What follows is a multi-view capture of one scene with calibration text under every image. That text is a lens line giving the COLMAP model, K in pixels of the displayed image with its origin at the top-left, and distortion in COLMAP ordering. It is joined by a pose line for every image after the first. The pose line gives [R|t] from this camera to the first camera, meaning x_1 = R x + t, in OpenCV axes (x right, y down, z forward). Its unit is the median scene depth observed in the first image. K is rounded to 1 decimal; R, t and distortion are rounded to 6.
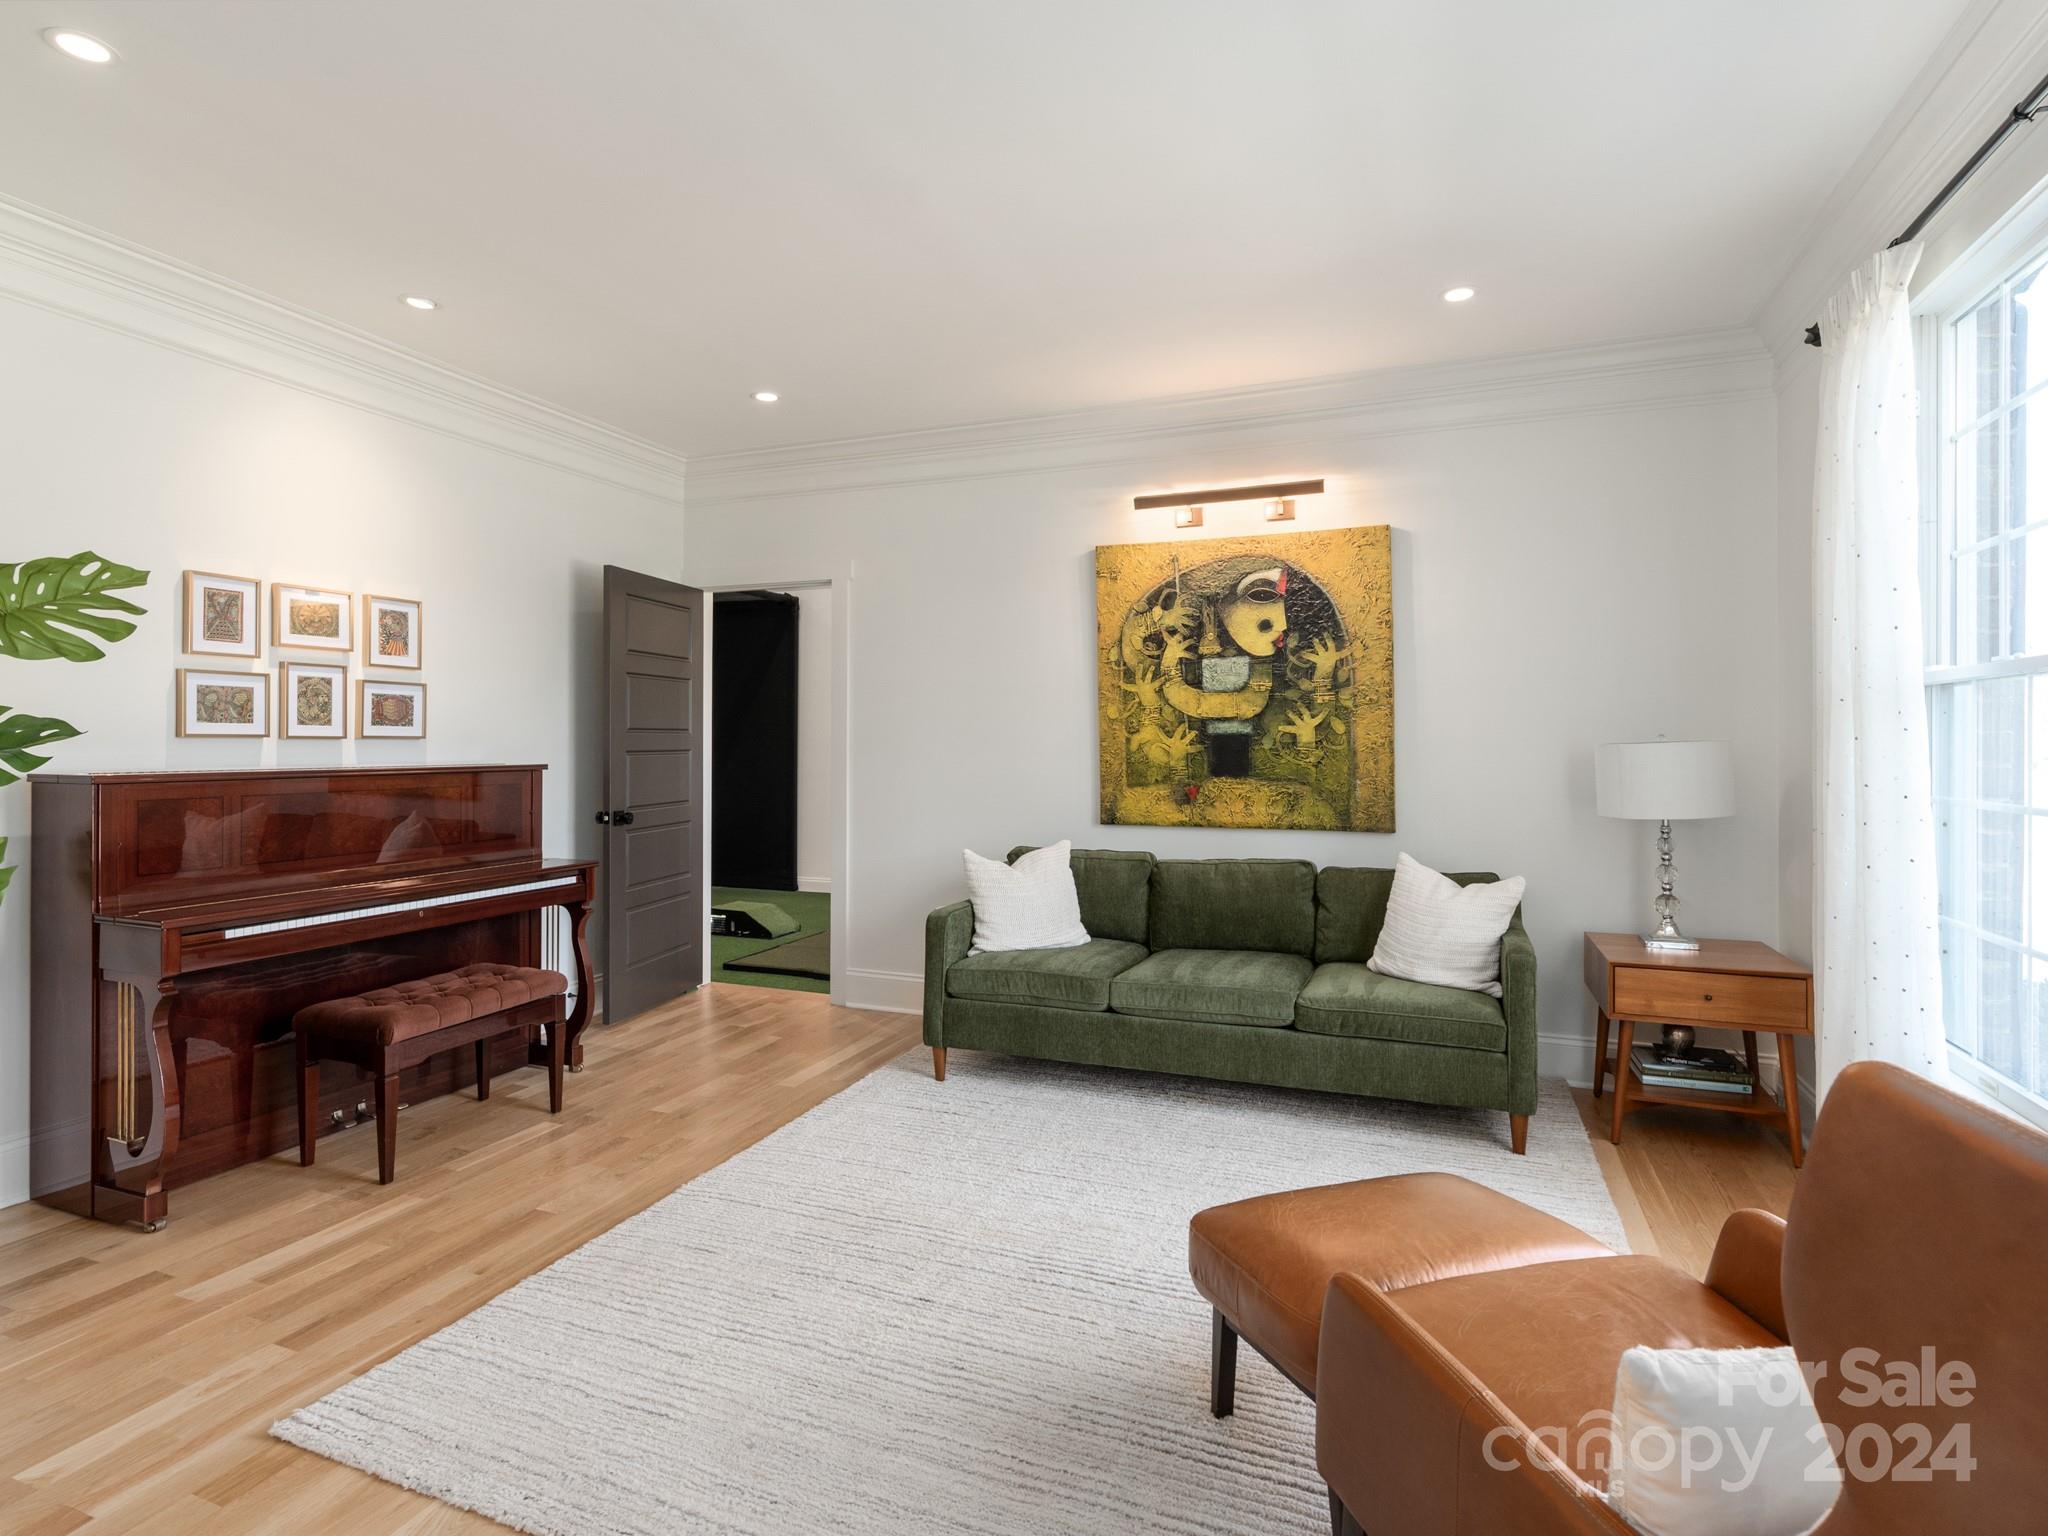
lens RADIAL K [[1040.3, 0, 1021.1], [0, 1040.3, 731.3], [0, 0, 1]] dist [0.002088, 0.000614]
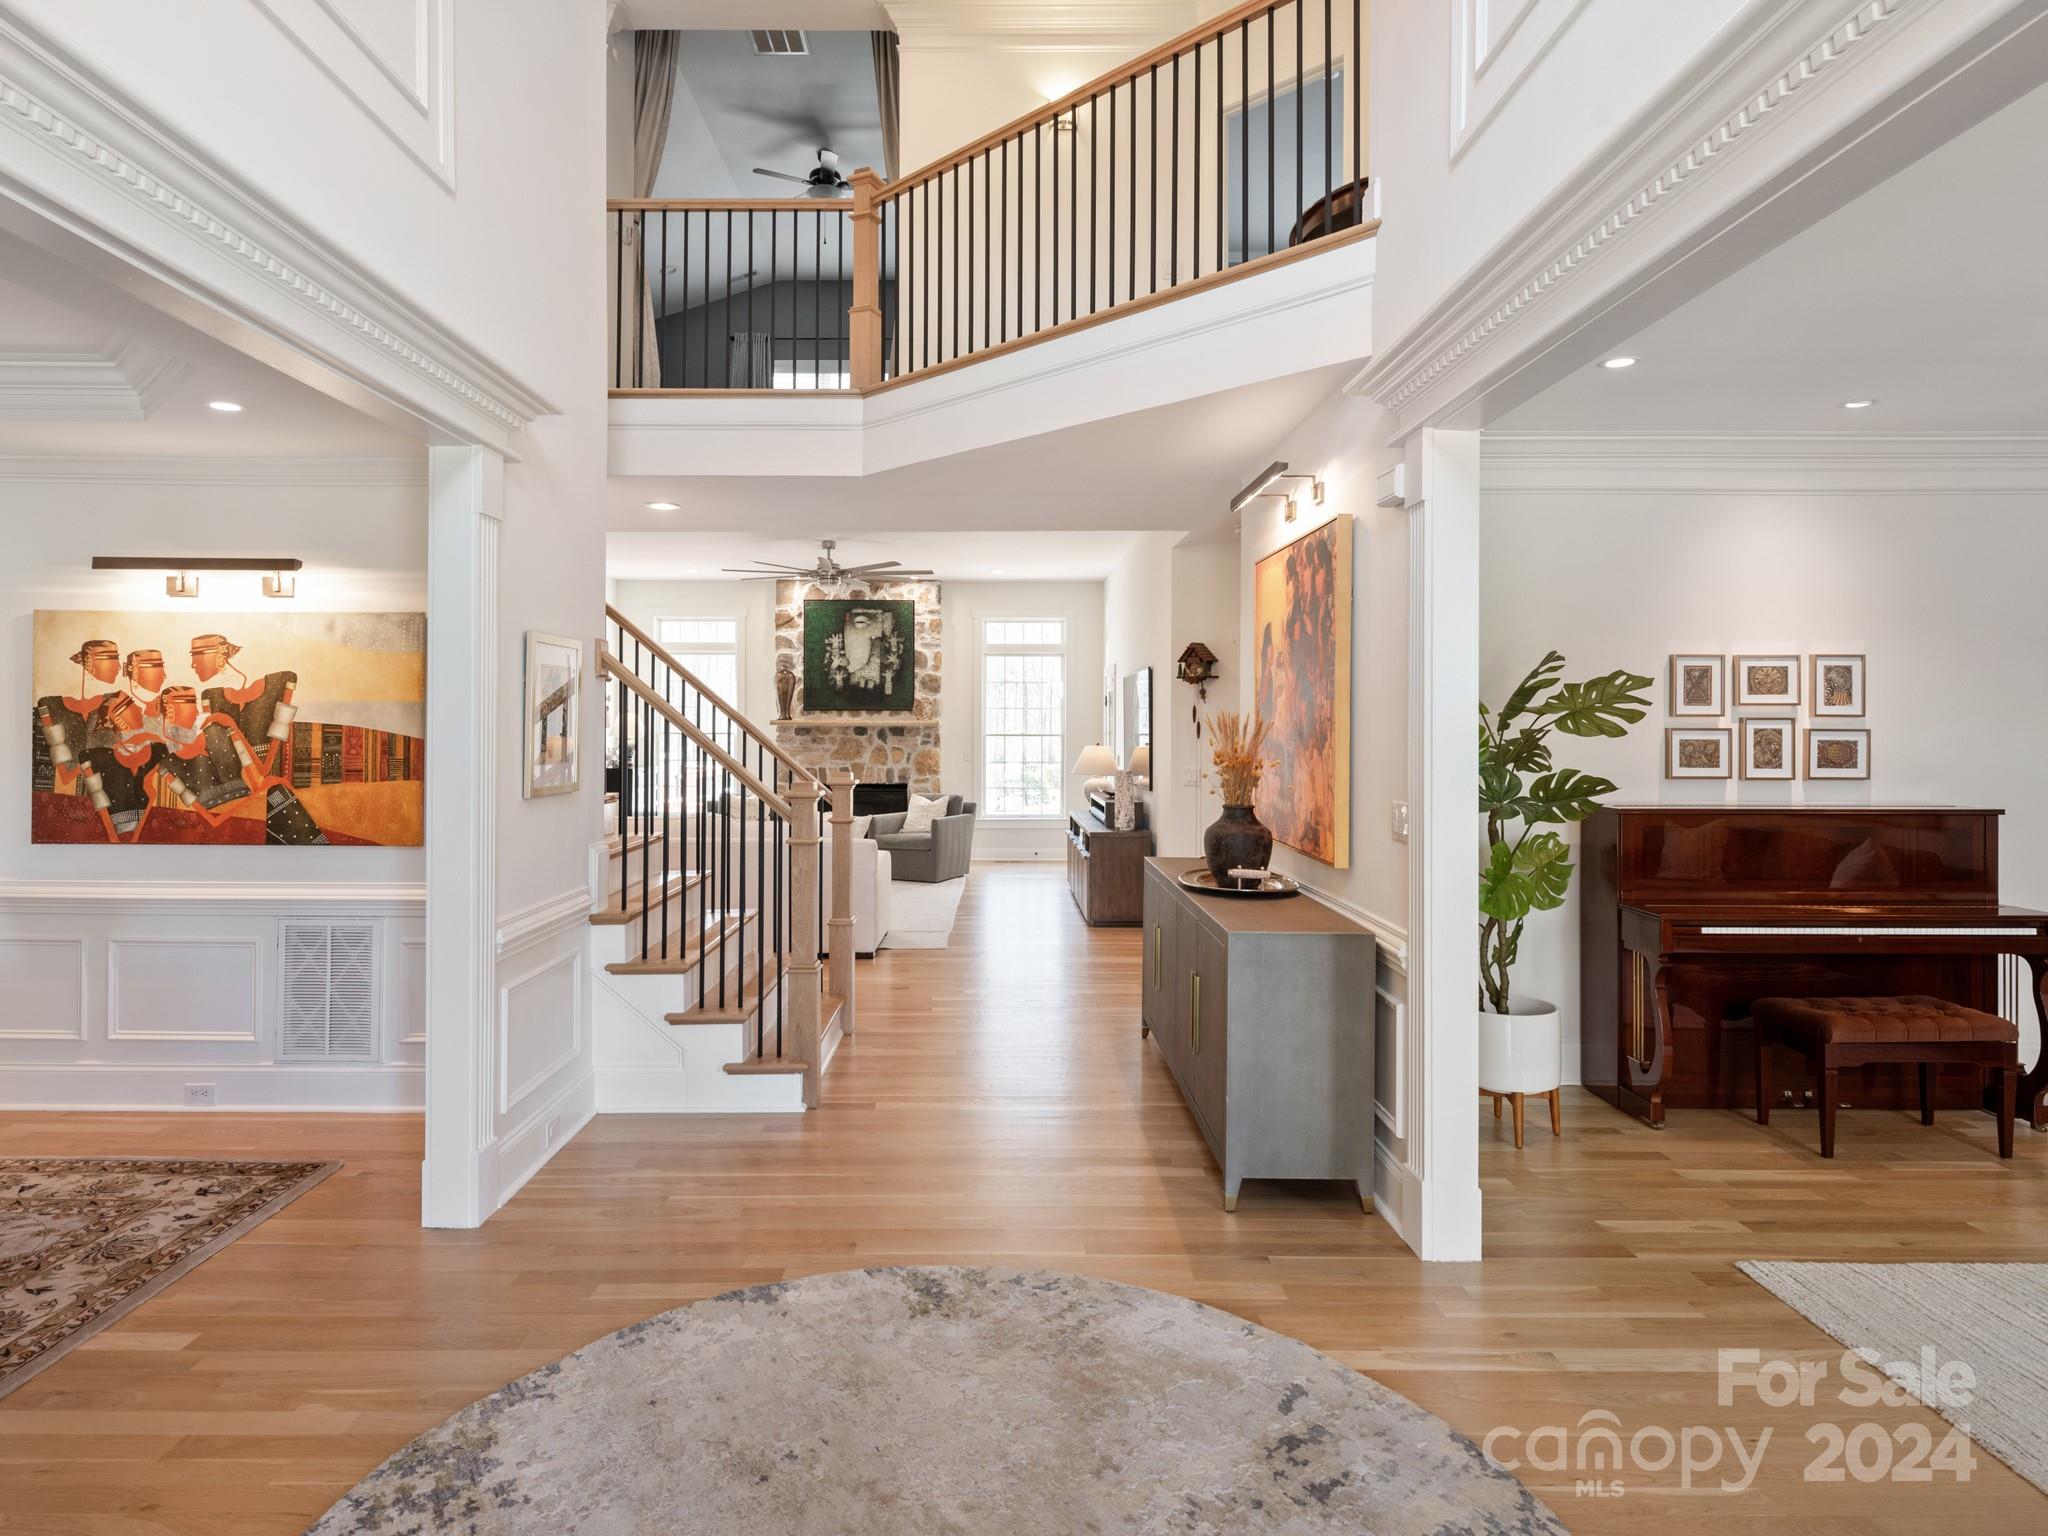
lens RADIAL K [[1142.6, 0, 1011.3], [0, 1142.6, 740.1], [0, 0, 1]] dist [0.006217, 0.000426]
pose [[0.375328, 0.004861, -0.926879, 0.243245], [0.008713, 0.999924, 0.008773, -0.063808], [0.926851, -0.011368, 0.375257, -0.338484]]
